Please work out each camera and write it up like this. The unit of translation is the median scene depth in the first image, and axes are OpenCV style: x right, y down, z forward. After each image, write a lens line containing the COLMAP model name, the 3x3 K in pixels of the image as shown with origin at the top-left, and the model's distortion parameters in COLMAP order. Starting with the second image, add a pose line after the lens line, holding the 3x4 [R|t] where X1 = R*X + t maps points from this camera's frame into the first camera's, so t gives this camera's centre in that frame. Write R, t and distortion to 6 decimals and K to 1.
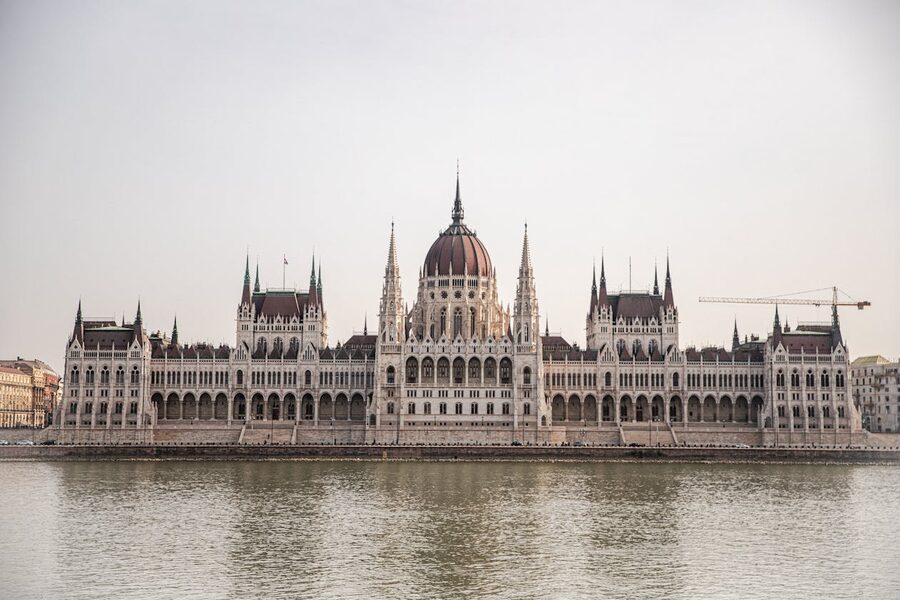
lens RADIAL K [[1464.4, 0, 450.0], [0, 1464.4, 300.0], [0, 0, 1]] dist [0.099852, 0.032844]
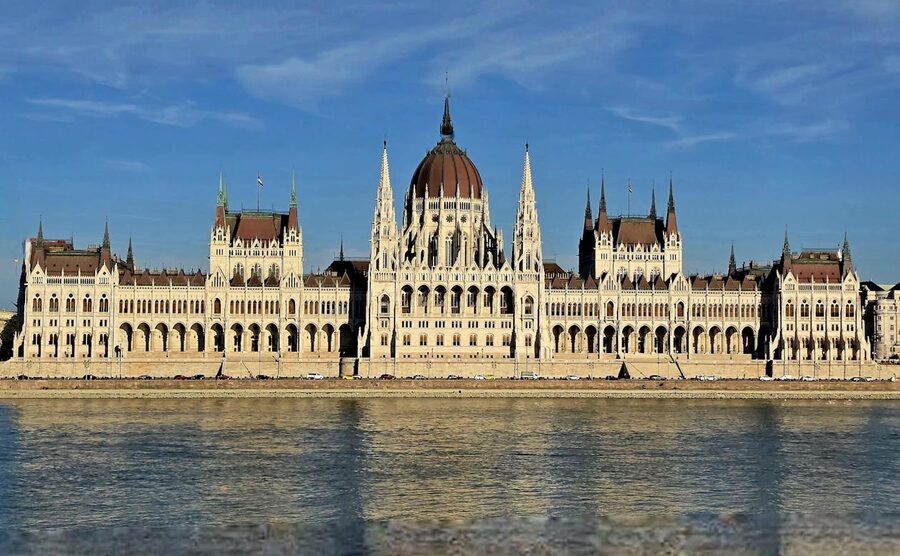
lens RADIAL K [[1580.9, 0, 450.0], [0, 1580.9, 278.0], [0, 0, 1]] dist [0.103239, 0.012068]
pose [[0.996030, 0.003479, 0.088949, -0.085180], [-0.006592, 0.999375, 0.034727, -0.000573], [-0.088772, -0.035176, 0.995431, -0.002432]]
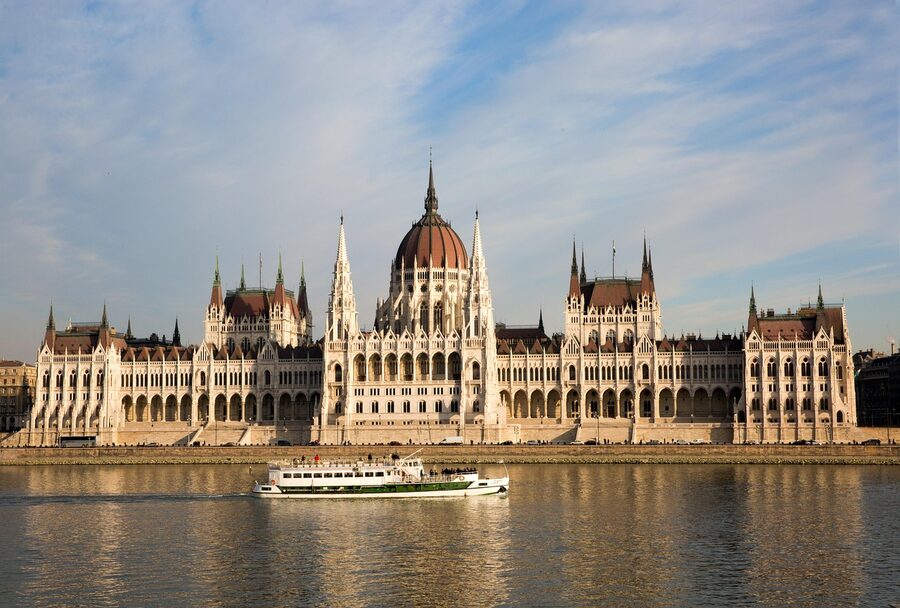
lens RADIAL K [[1581.0, 0, 450.0], [0, 1581.0, 304.0], [0, 0, 1]] dist [0.113737, 0.042004]
pose [[0.967259, -0.031611, -0.251815, 0.287694], [0.034113, 0.999402, 0.005577, 0.001721], [0.251488, -0.013985, 0.967759, 0.002717]]
